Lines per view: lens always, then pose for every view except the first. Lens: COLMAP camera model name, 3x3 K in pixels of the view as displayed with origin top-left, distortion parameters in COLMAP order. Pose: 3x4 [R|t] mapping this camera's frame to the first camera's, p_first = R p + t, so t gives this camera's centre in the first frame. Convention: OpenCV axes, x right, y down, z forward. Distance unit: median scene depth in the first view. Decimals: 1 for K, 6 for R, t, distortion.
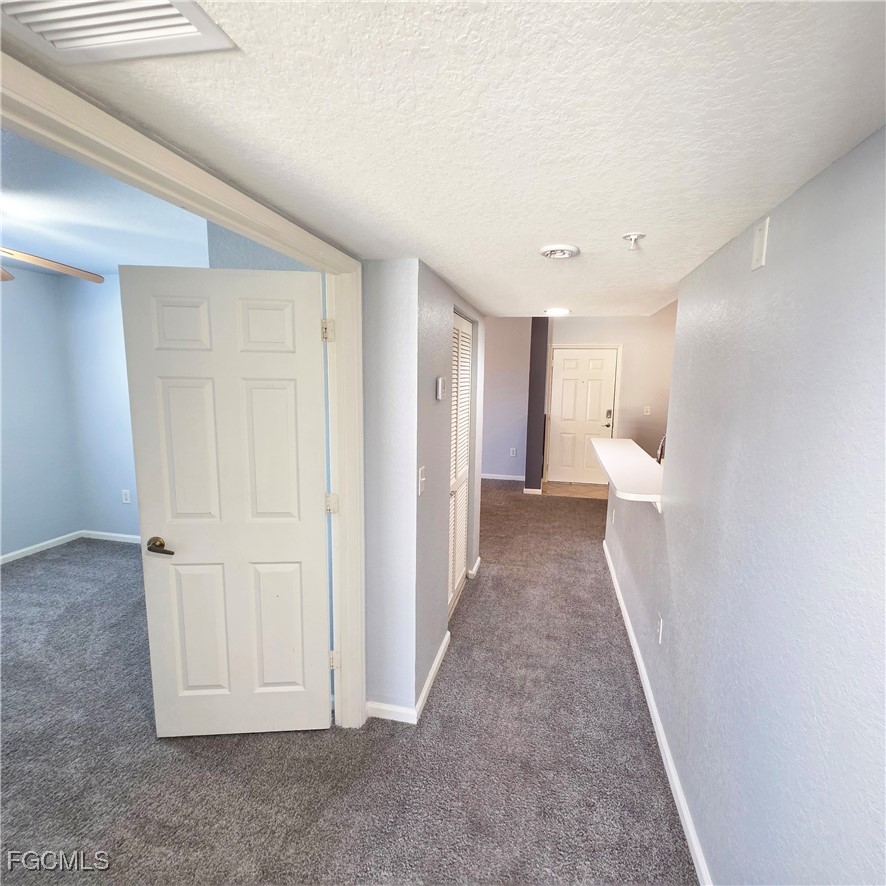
lens RADIAL K [[473.2, 0, 467.0], [0, 473.2, 450.6], [0, 0, 1]] dist [0.002181, 0.000774]
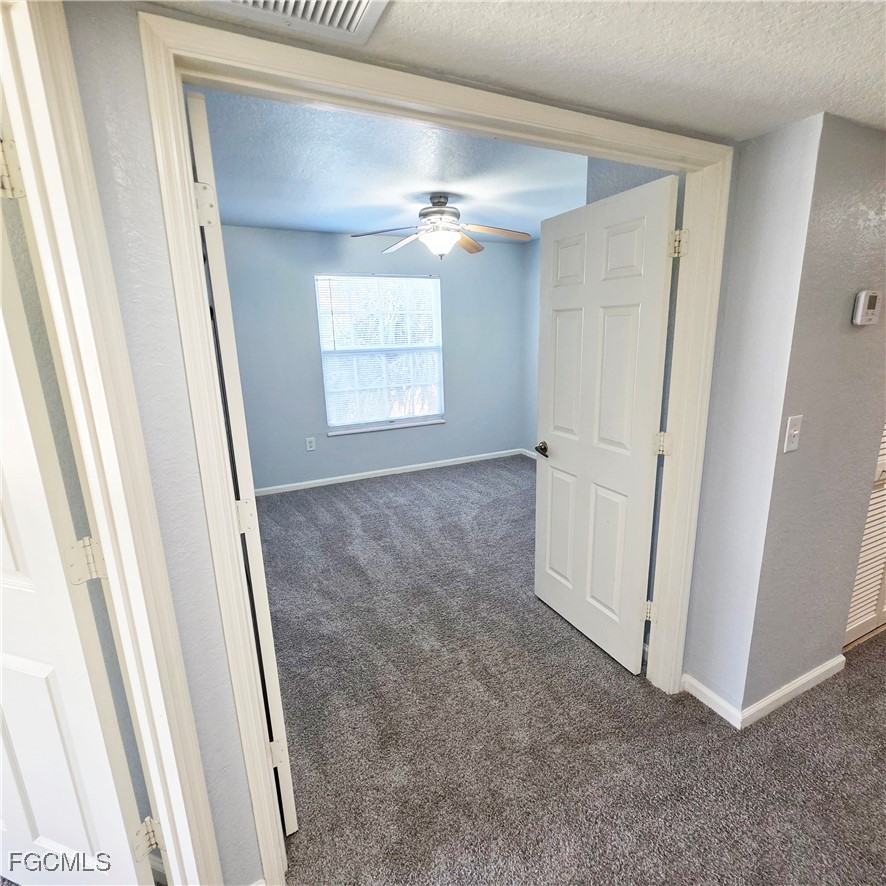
lens RADIAL K [[473.2, 0, 439.1], [0, 473.2, 445.0], [0, 0, 1]] dist [0.002181, 0.000774]
pose [[0.613109, 0.157306, -0.774178, 0.131118], [-0.086629, 0.987452, 0.132036, 0.026971], [0.785234, -0.013886, 0.619043, 0.089658]]
